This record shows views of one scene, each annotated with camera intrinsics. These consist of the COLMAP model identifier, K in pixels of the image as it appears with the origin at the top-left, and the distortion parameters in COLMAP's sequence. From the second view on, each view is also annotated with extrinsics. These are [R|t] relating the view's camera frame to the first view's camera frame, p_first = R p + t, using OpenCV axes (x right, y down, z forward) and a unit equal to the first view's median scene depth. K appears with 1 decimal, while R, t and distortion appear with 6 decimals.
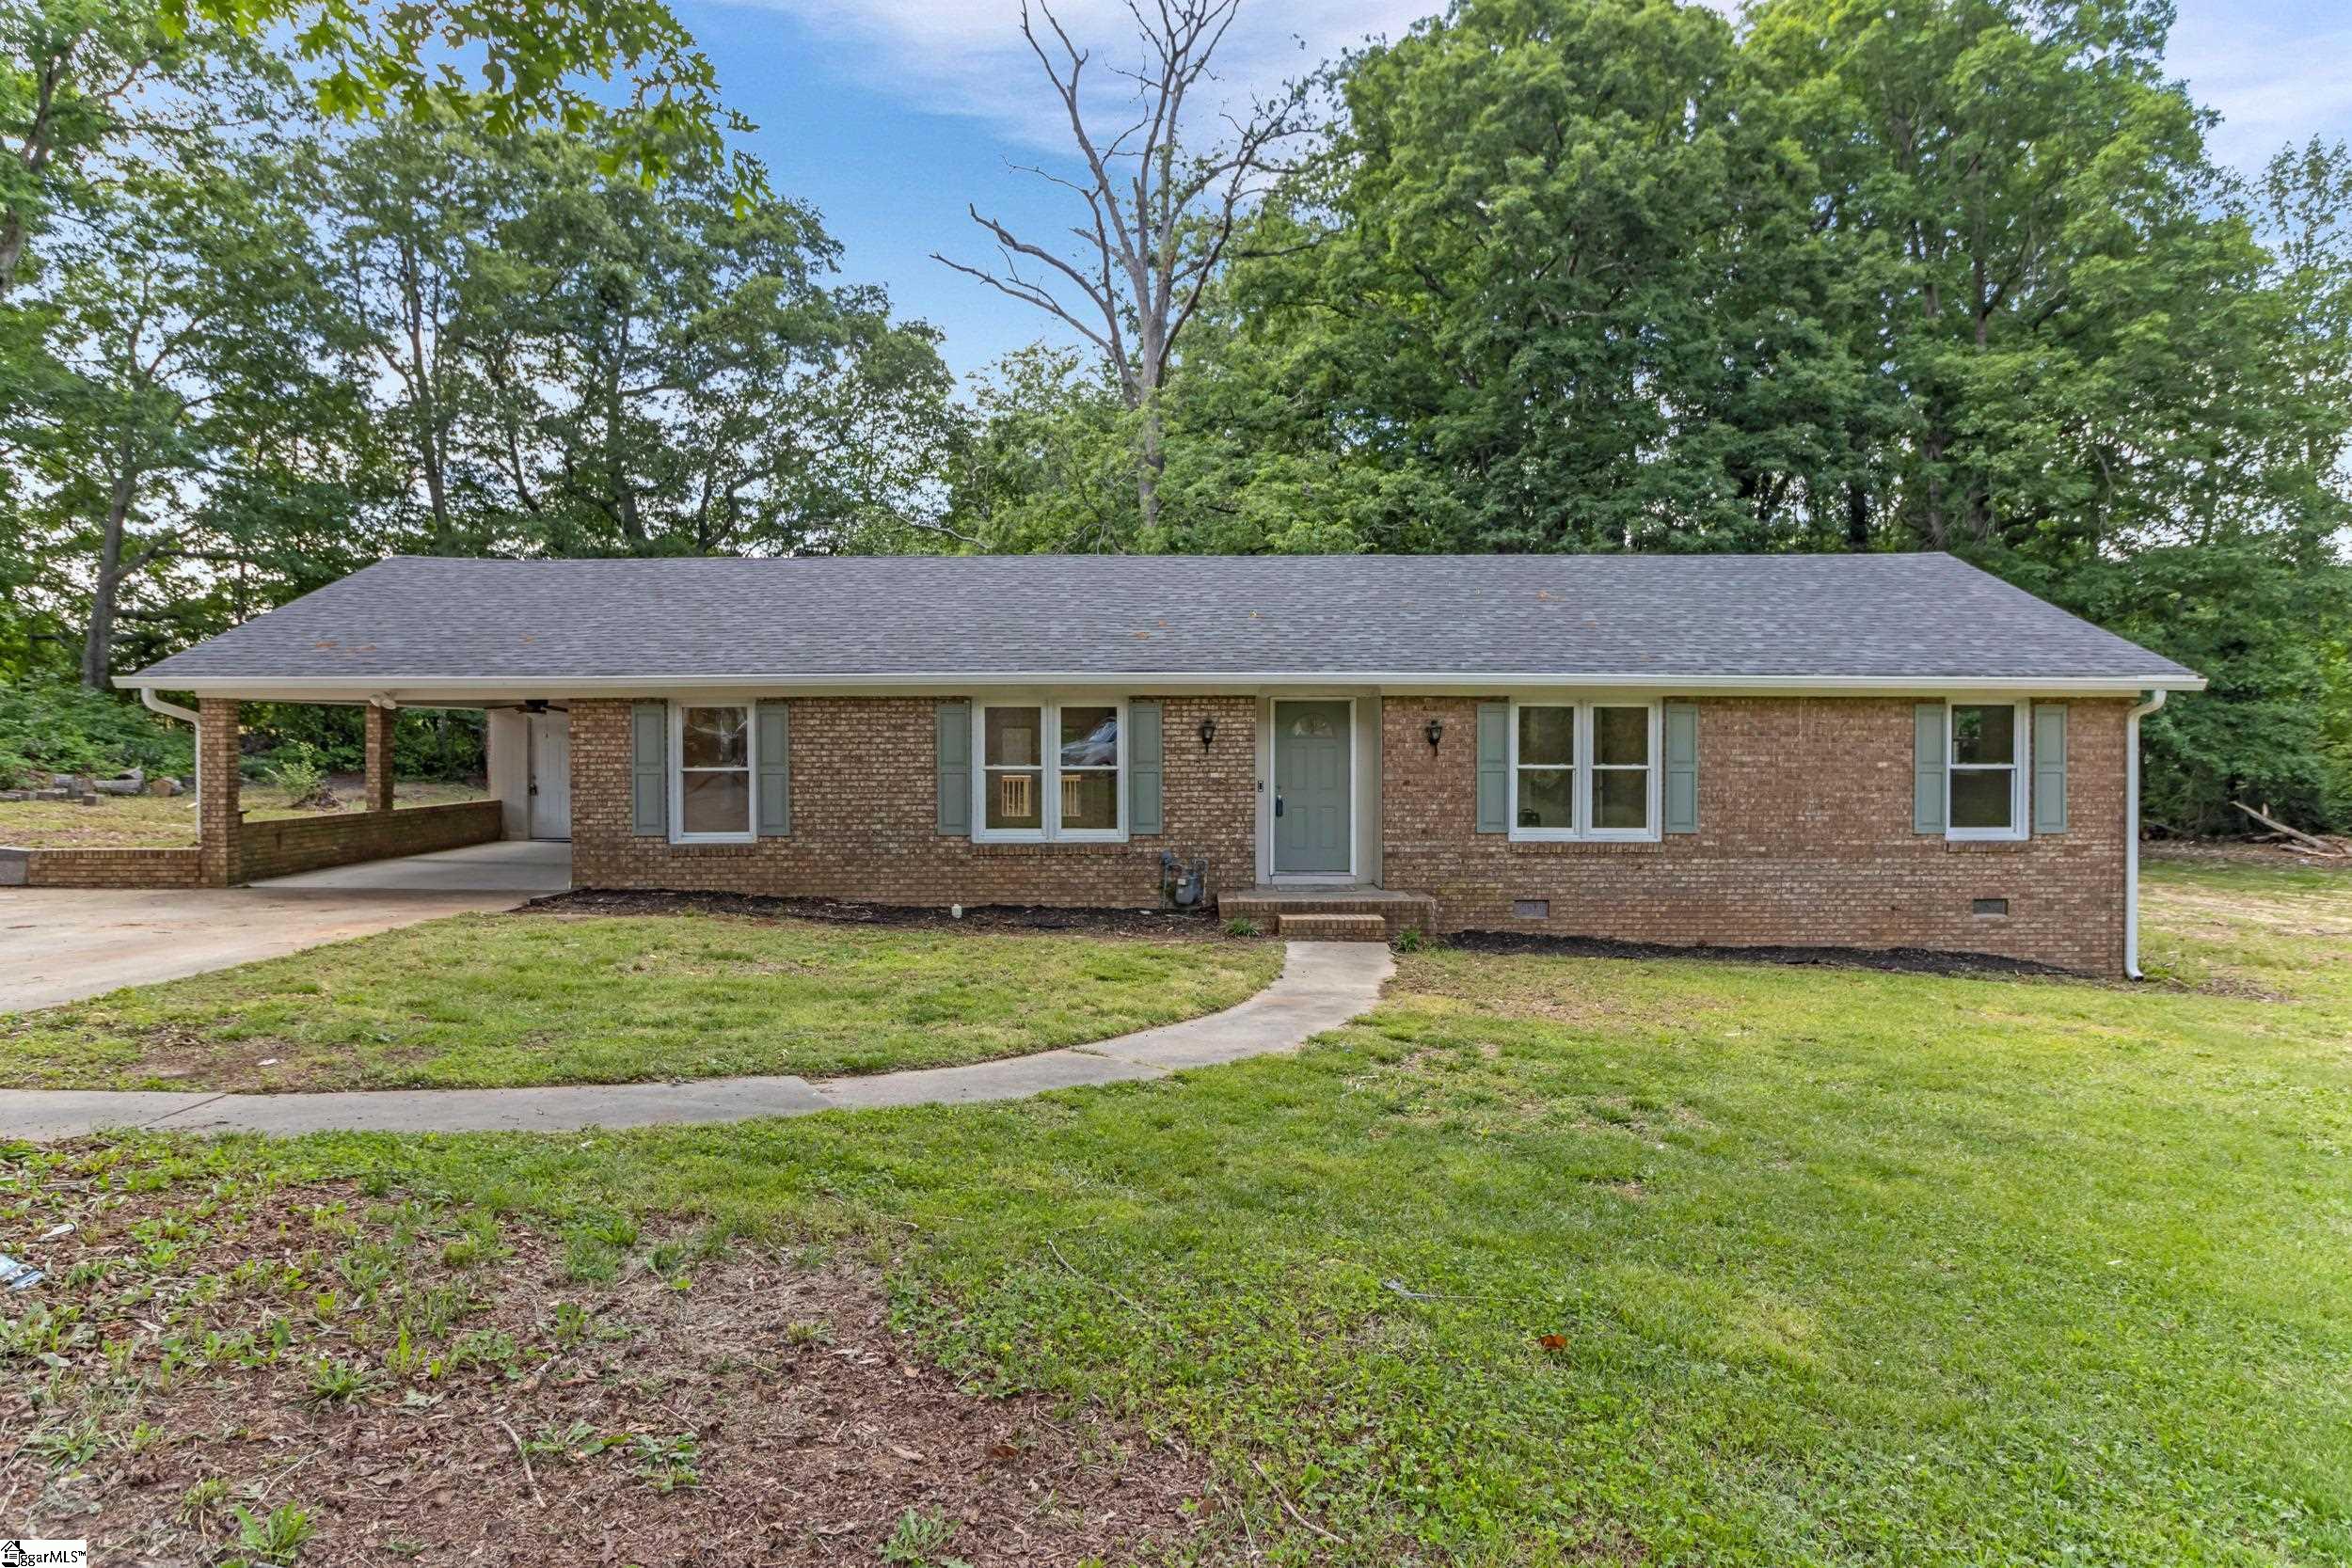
lens RADIAL K [[1286.9, 0, 1187.1], [0, 1286.9, 753.3], [0, 0, 1]] dist [-0.014667, 0.001227]
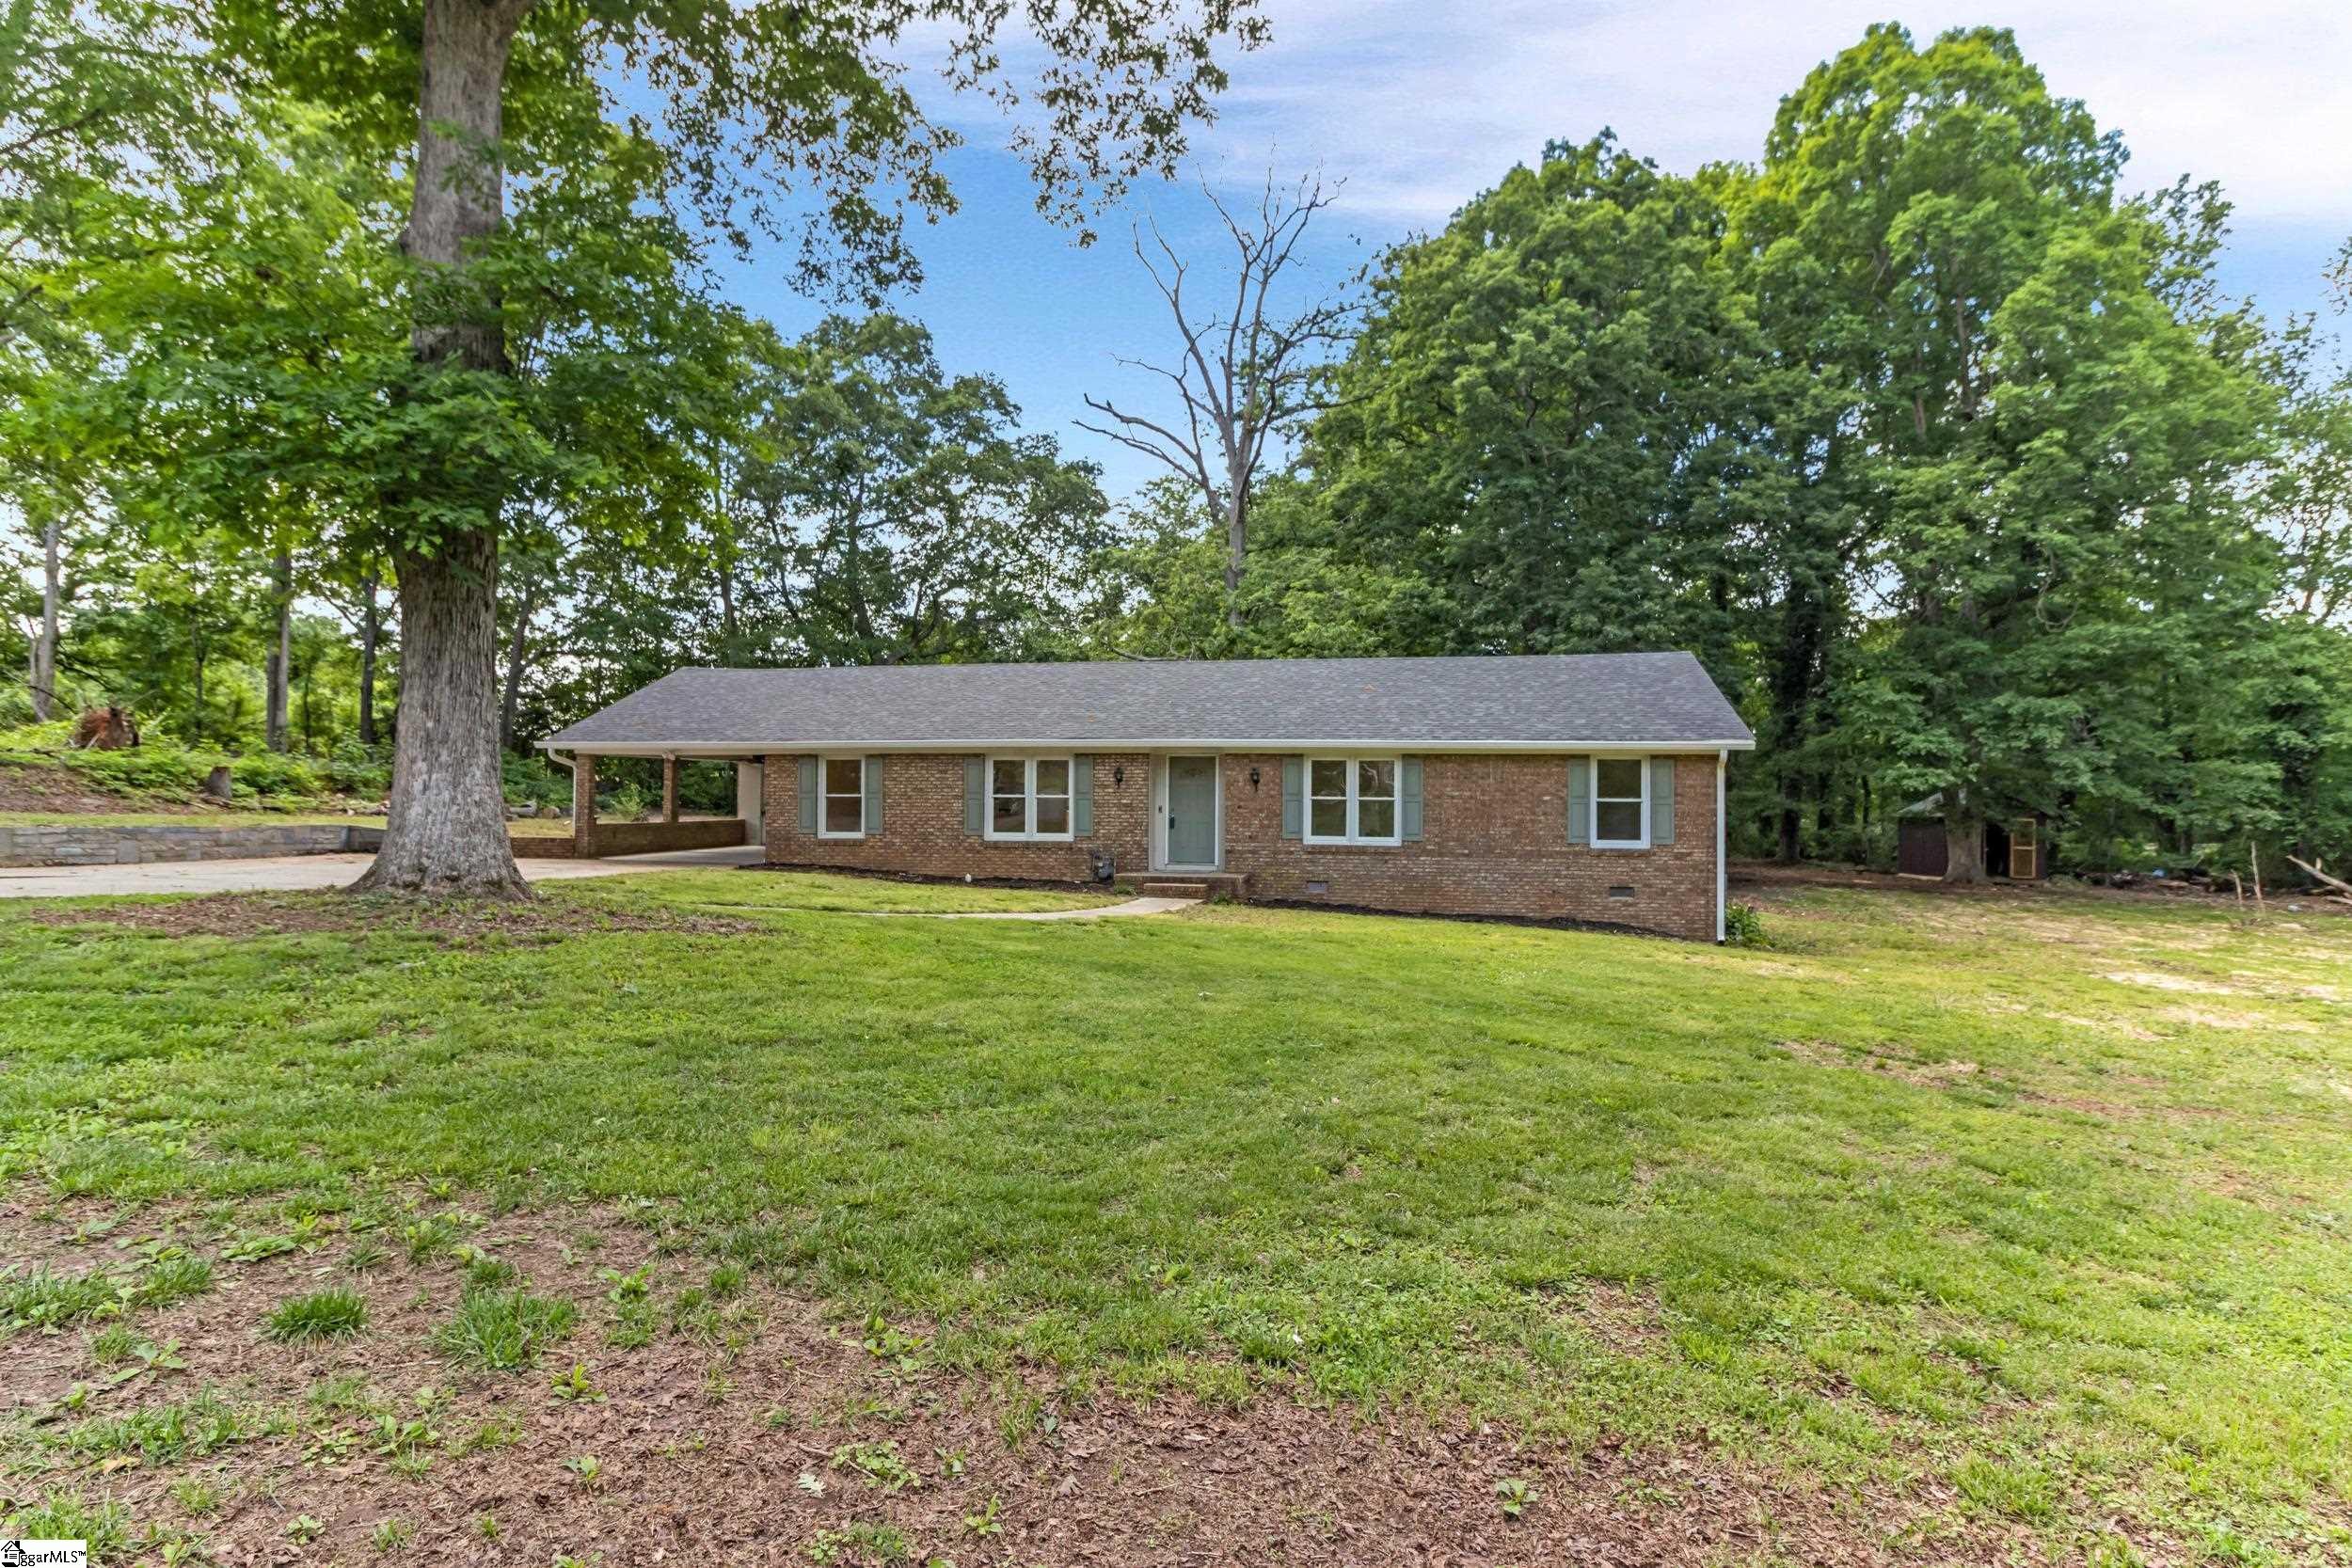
lens RADIAL K [[1189.6, 0, 1176.0], [0, 1189.6, 784.0], [0, 0, 1]] dist [-0.001654, -0.000185]
pose [[0.983171, 0.005687, -0.182602, 0.201532], [-0.009443, 0.999761, -0.019705, 0.013353], [0.182446, 0.021098, 0.982990, -0.272487]]
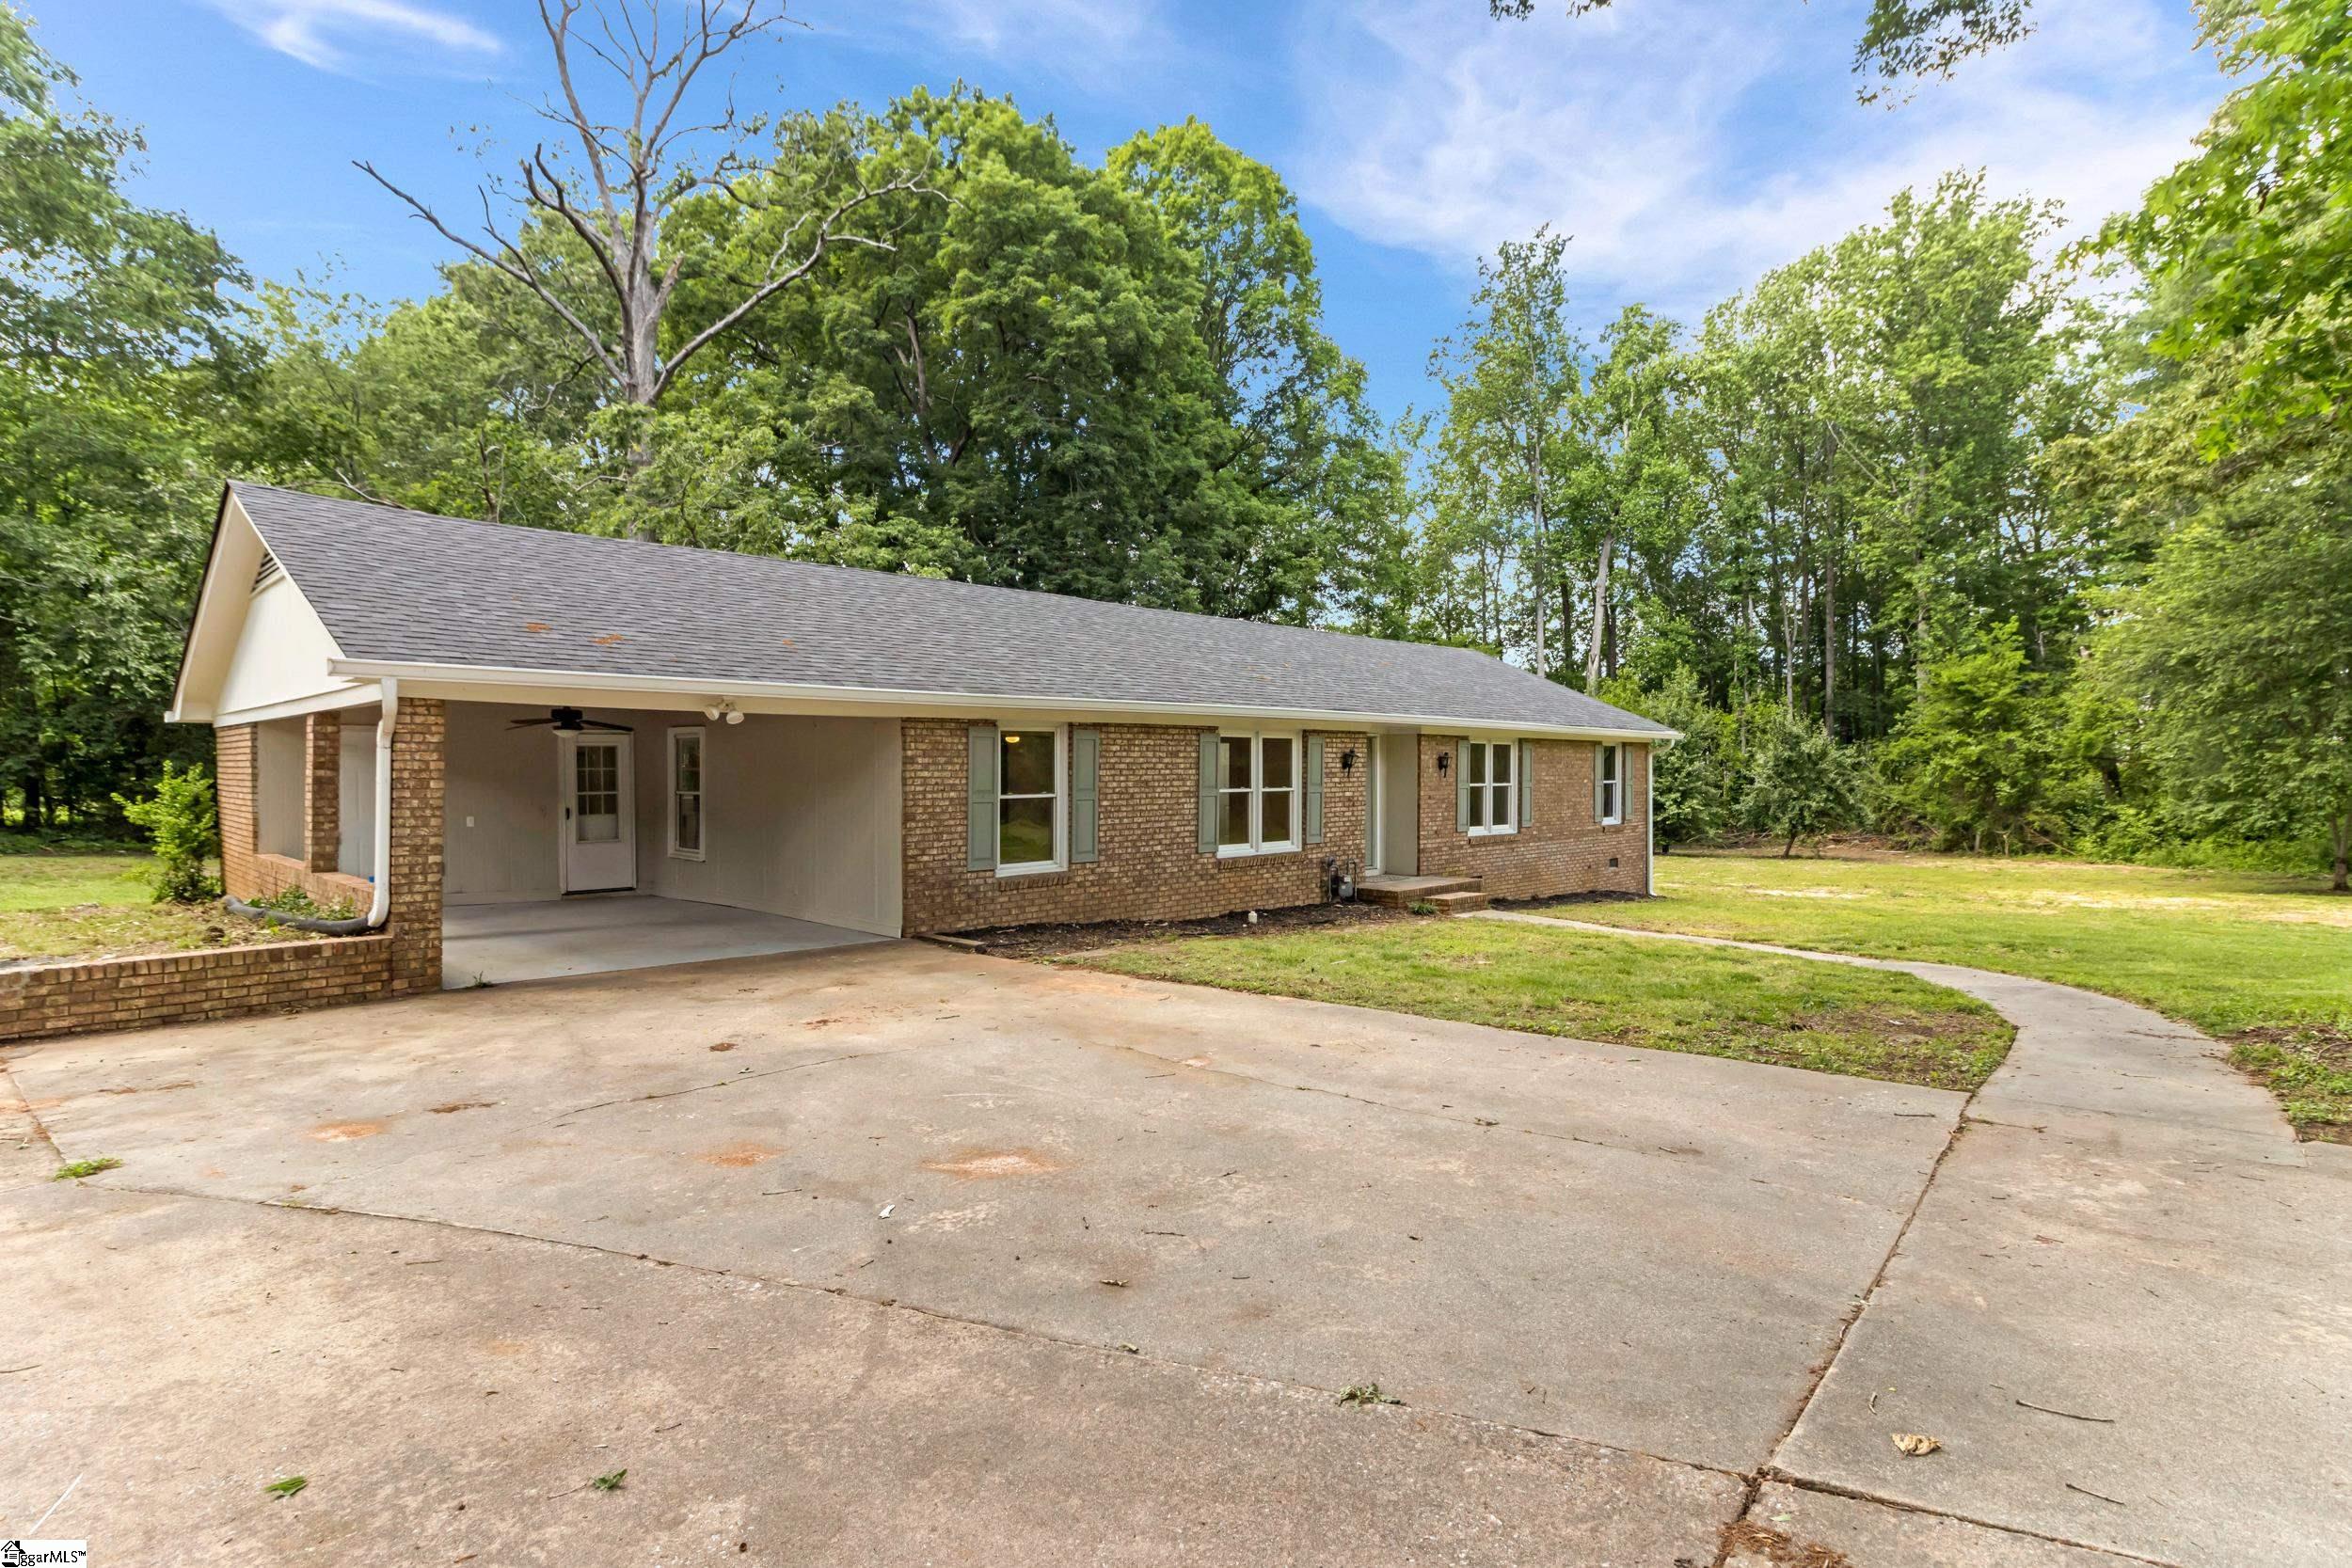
lens RADIAL K [[1183.8, 0, 1233.5], [0, 1183.8, 773.6], [0, 0, 1]] dist [-0.001288, -0.000179]
pose [[0.682915, -0.003956, 0.730487, -0.496659], [0.013870, 0.999875, -0.007552, 0.002405], [-0.730366, 0.015289, 0.682885, 0.158212]]
